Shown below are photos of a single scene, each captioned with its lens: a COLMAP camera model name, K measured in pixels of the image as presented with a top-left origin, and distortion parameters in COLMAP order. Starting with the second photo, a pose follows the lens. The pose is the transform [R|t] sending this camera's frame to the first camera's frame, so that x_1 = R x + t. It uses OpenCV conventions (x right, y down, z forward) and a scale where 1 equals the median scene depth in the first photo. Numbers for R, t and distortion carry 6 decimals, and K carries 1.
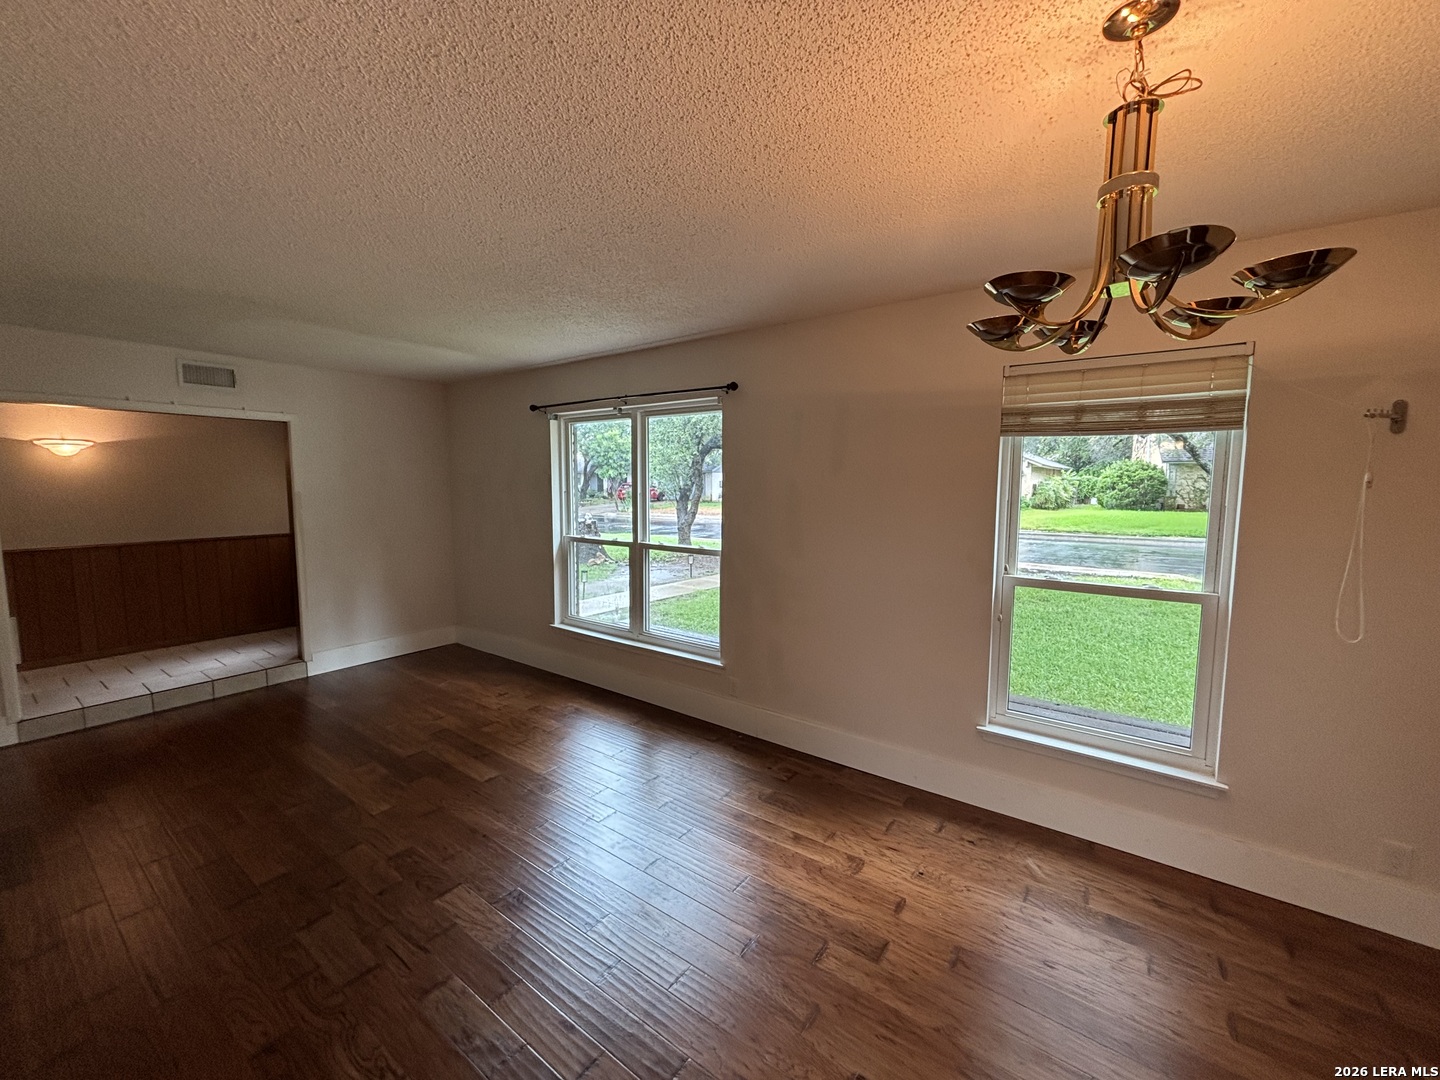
lens RADIAL K [[575.2, 0, 720.5], [0, 575.2, 533.5], [0, 0, 1]] dist [-0.004514, 0.001627]
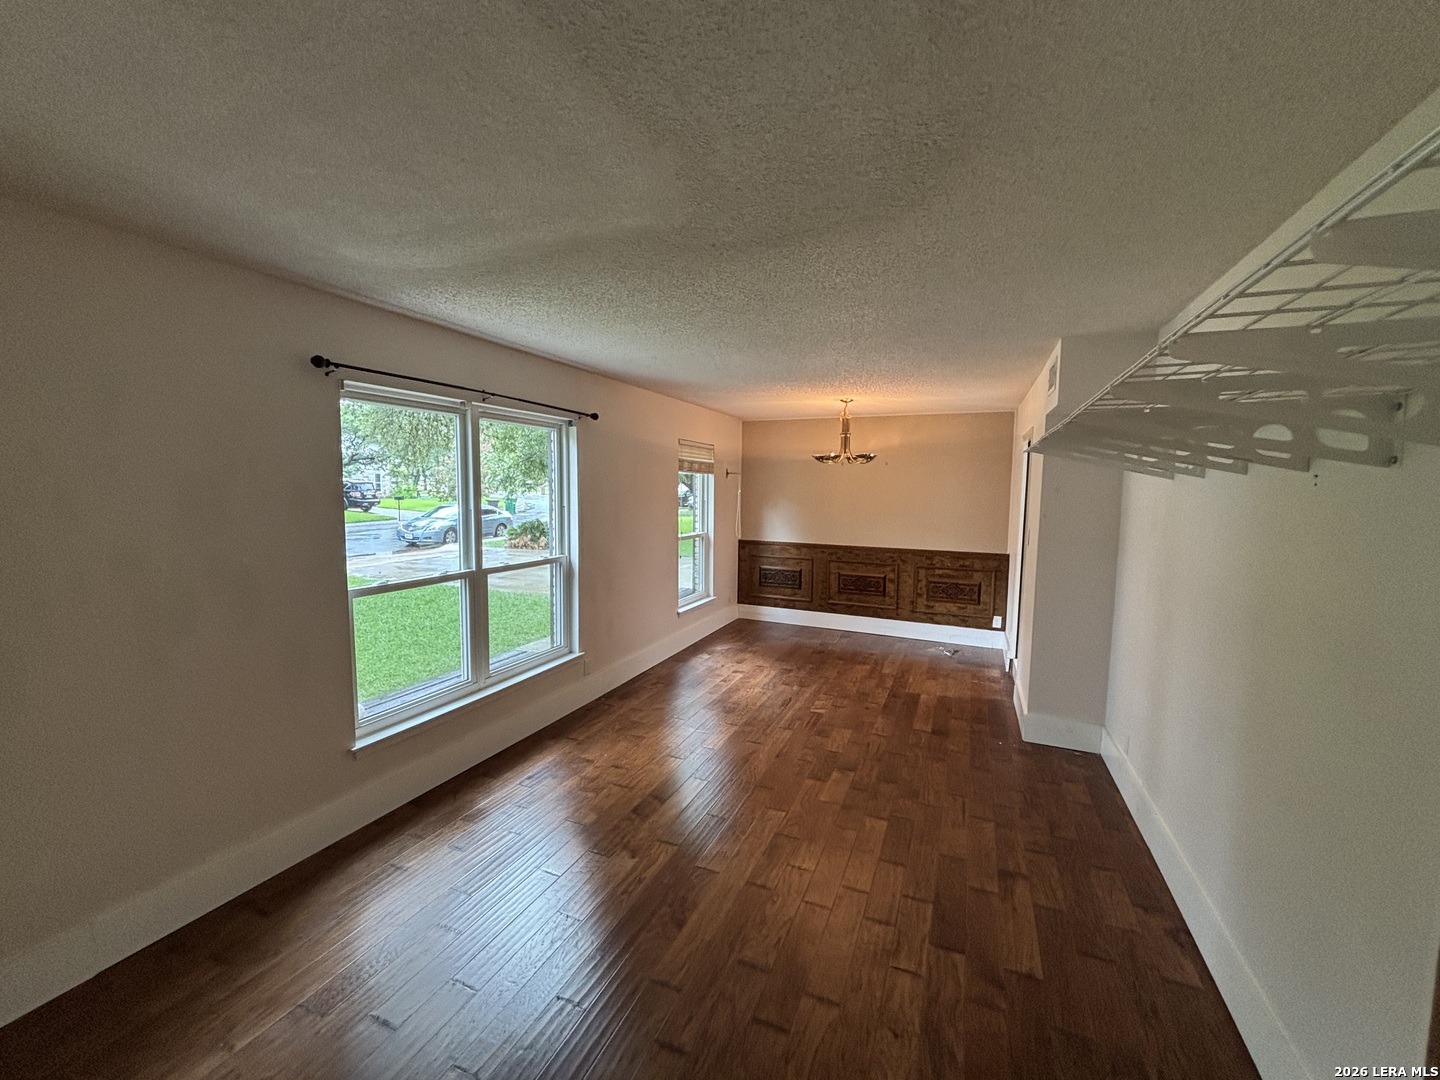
lens RADIAL K [[575.2, 0, 719.7], [0, 575.2, 541.6], [0, 0, 1]] dist [-0.004514, 0.001627]
pose [[-0.217430, -0.101544, 0.970780, -1.127784], [0.073540, 0.990043, 0.120030, -0.108216], [-0.973302, 0.097489, -0.207797, 0.923196]]
